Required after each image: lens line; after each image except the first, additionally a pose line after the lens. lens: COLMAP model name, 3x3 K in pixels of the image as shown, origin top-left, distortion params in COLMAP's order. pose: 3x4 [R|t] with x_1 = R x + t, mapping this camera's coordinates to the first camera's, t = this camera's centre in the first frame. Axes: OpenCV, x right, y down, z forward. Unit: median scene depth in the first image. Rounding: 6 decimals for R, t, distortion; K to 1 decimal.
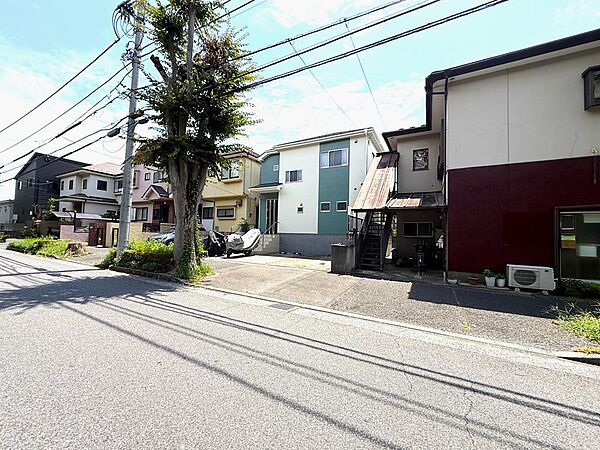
lens RADIAL K [[238.7, 0, 300.0], [0, 238.7, 225.0], [0, 0, 1]] dist [-0.002630, -0.000117]
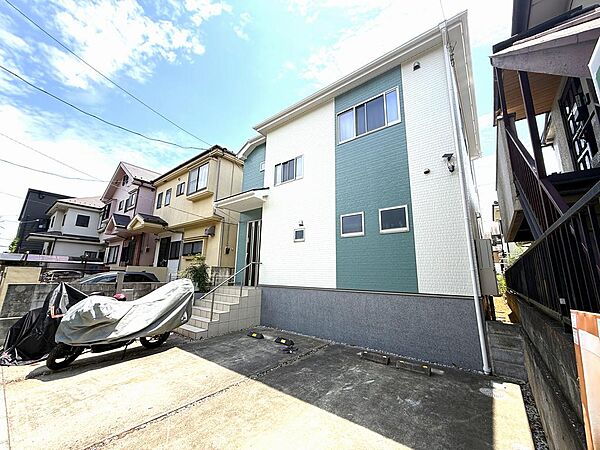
lens RADIAL K [[238.7, 0, 300.0], [0, 238.7, 225.0], [0, 0, 1]] dist [-0.002630, -0.000117]
pose [[0.984676, -0.040926, -0.169525, 0.079433], [0.011244, 0.984950, -0.172473, -0.002272], [0.174032, 0.167924, 0.970317, 0.520102]]
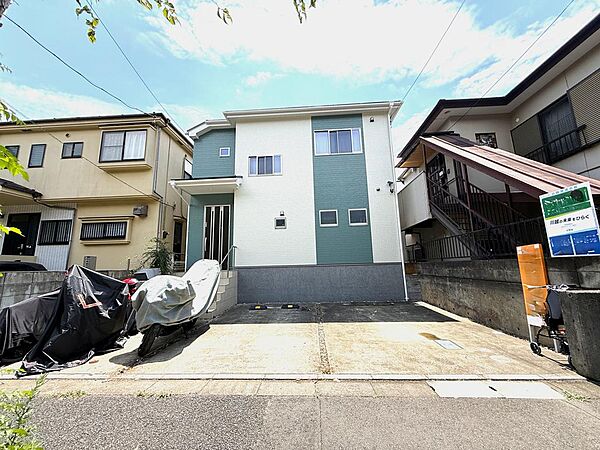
lens RADIAL K [[238.7, 0, 300.0], [0, 238.7, 225.0], [0, 0, 1]] dist [-0.002630, -0.000117]
pose [[0.902286, 0.026543, 0.430320, -0.190174], [0.030376, 0.991709, -0.124861, 0.011452], [-0.430067, 0.125732, 0.893999, 0.461719]]
